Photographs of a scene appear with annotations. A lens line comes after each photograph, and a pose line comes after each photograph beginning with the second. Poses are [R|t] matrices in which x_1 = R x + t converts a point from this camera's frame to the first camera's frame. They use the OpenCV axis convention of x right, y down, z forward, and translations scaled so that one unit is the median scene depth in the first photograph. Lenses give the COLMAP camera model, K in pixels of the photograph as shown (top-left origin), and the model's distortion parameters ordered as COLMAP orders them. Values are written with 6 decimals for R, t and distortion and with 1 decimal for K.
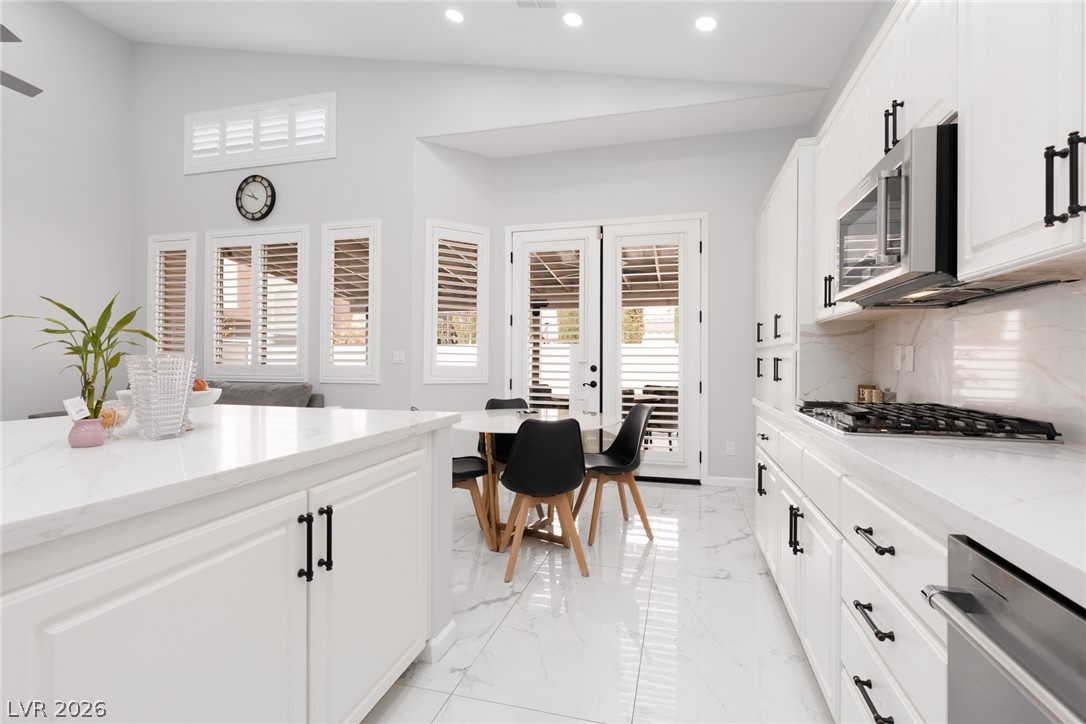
lens RADIAL K [[505.2, 0, 546.5], [0, 505.2, 355.5], [0, 0, 1]] dist [0.003130, -0.002048]
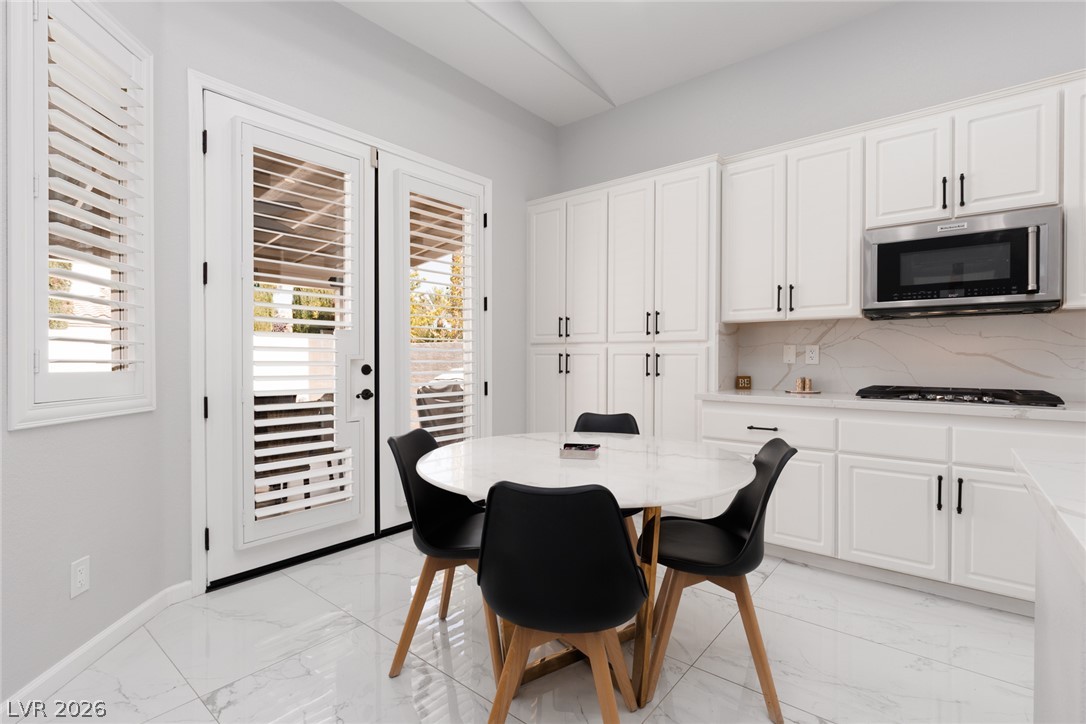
lens RADIAL K [[505.2, 0, 550.5], [0, 505.2, 360.0], [0, 0, 1]] dist [0.003130, -0.002048]
pose [[0.409958, -0.011362, 0.912033, -0.373958], [-0.007103, 0.999852, 0.015648, 0.001807], [-0.912077, -0.012893, 0.409817, 0.506144]]
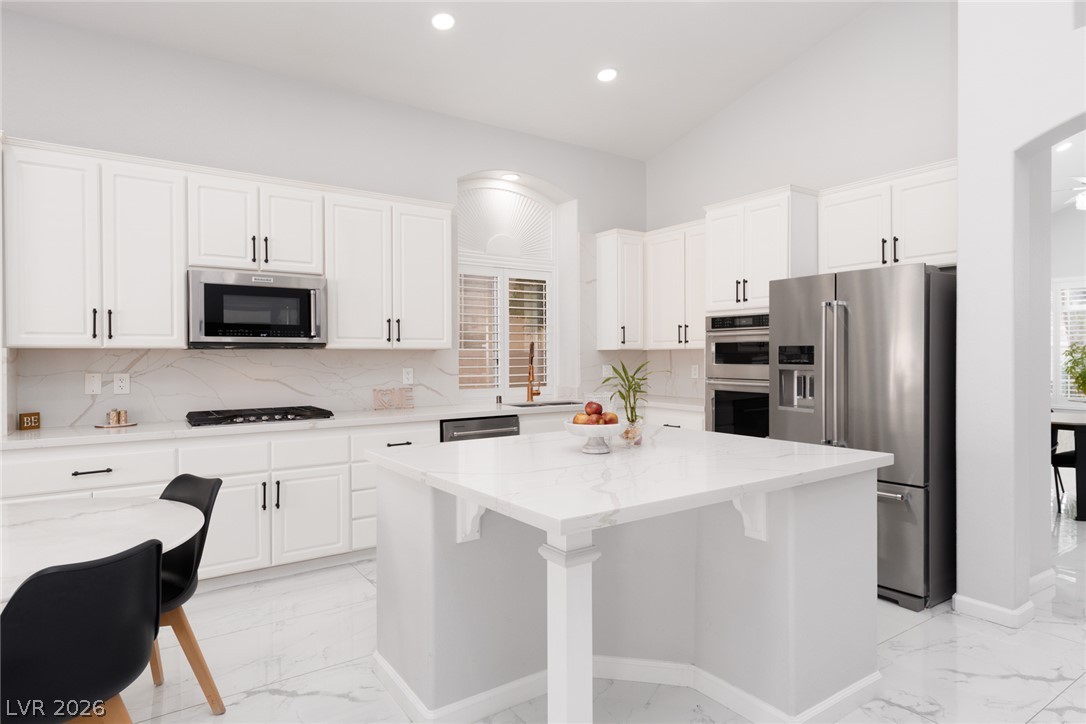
lens RADIAL K [[615.2, 0, 545.0], [0, 615.2, 361.9], [0, 0, 1]] dist [0.004713, 0.001172]
pose [[-0.755938, -0.005677, 0.654619, -0.499715], [-0.002780, 0.999981, 0.005461, -0.027757], [-0.654638, 0.002309, -0.755939, 0.684593]]
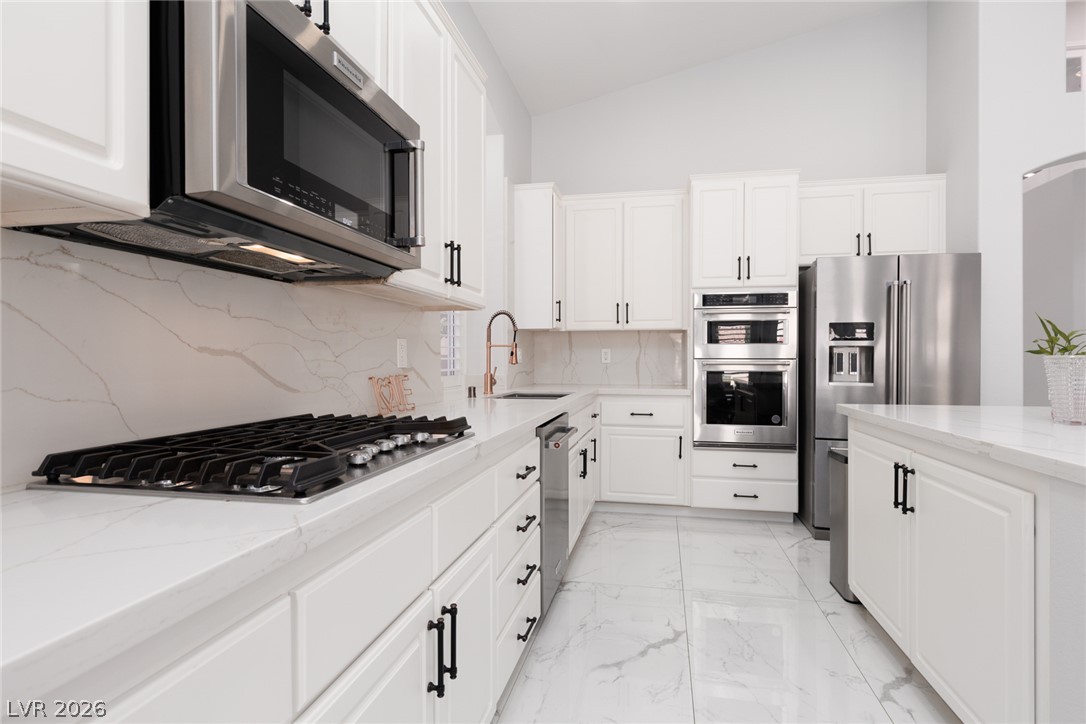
lens RADIAL K [[560.6, 0, 545.9], [0, 560.6, 361.3], [0, 0, 1]] dist [-0.001478, -0.000311]
pose [[-0.998319, -0.002828, -0.057898, 0.148599], [-0.002607, 0.999989, -0.003894, 0.006306], [0.057908, -0.003736, -0.998315, 0.601232]]
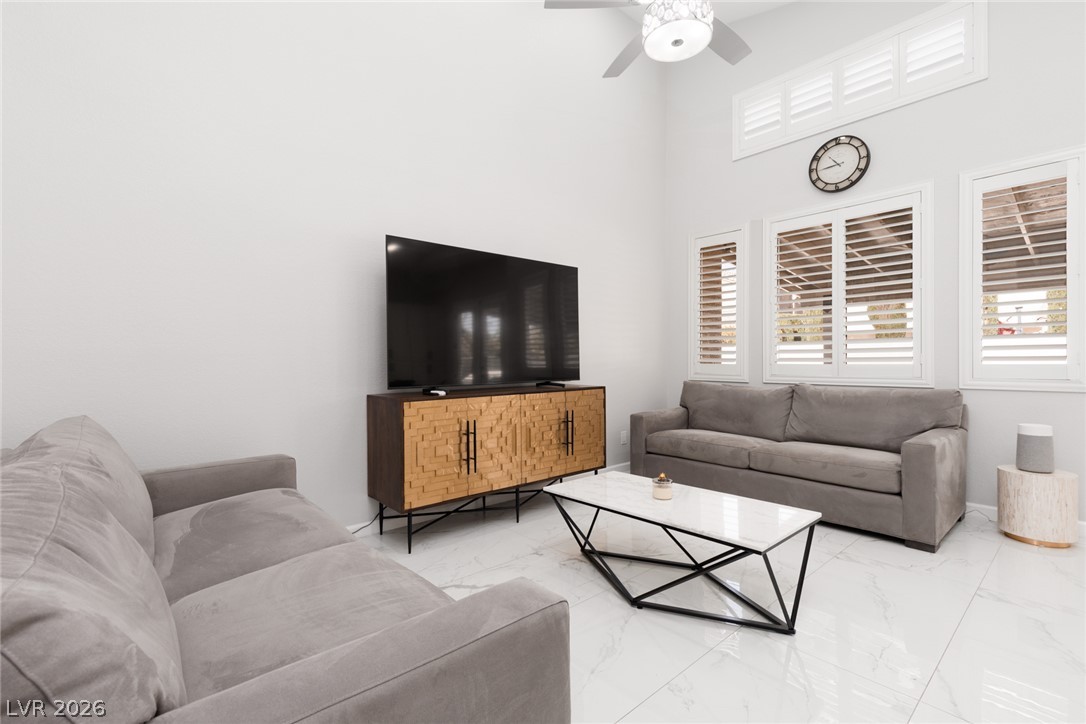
lens RADIAL K [[480.8, 0, 553.3], [0, 480.8, 359.5], [0, 0, 1]] dist [0.008445, -0.001202]
pose [[0.835002, -0.007304, -0.550198, -0.538977], [0.010669, 0.999939, 0.002919, 0.002701], [0.550143, -0.008307, 0.835029, 0.074478]]
